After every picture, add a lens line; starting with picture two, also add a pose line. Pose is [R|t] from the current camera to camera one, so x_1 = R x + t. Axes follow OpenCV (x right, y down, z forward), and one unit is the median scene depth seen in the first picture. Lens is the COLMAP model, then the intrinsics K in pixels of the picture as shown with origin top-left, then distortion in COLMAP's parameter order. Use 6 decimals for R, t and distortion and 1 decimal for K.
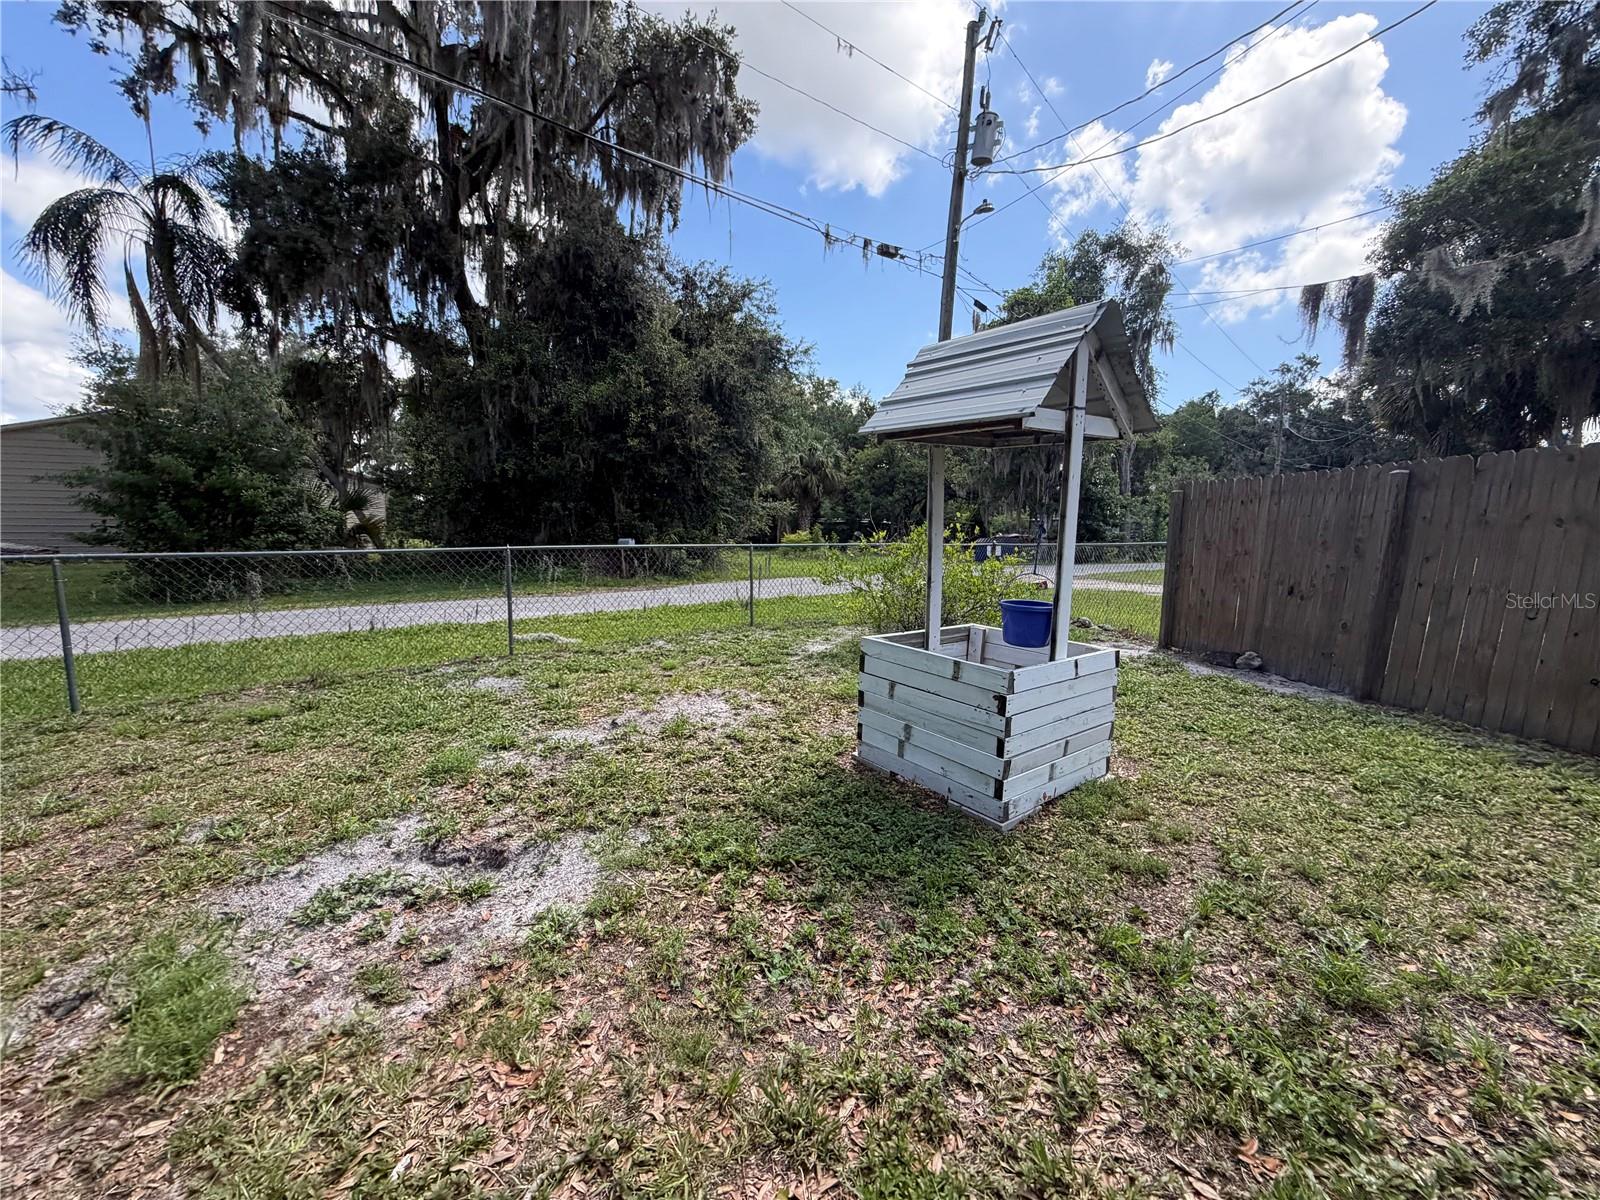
lens RADIAL K [[638.7, 0, 794.2], [0, 638.7, 597.1], [0, 0, 1]] dist [0.002873, -0.000173]
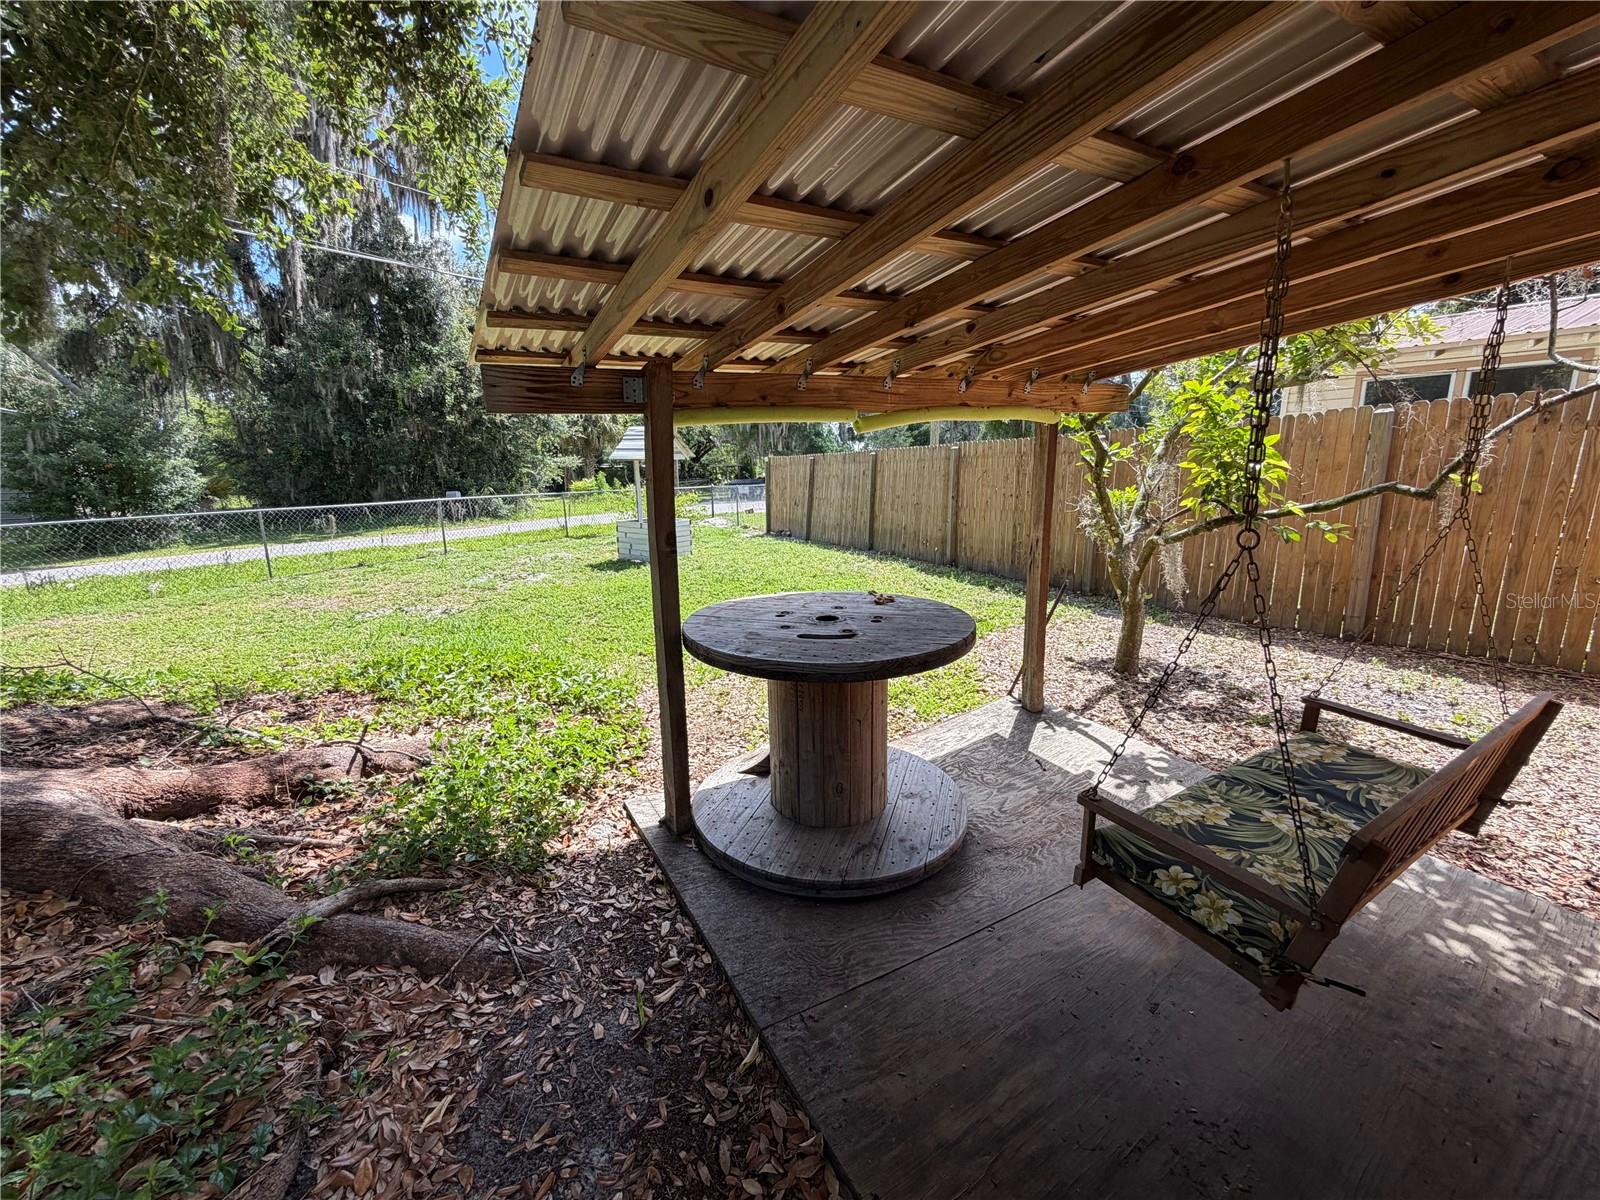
lens RADIAL K [[638.7, 0, 794.2], [0, 638.7, 597.1], [0, 0, 1]] dist [0.002873, -0.000173]
pose [[0.947531, -0.086601, 0.307708, -0.016086], [0.058204, 0.993252, 0.100311, 0.033701], [-0.314319, -0.077137, 0.946178, -0.497803]]
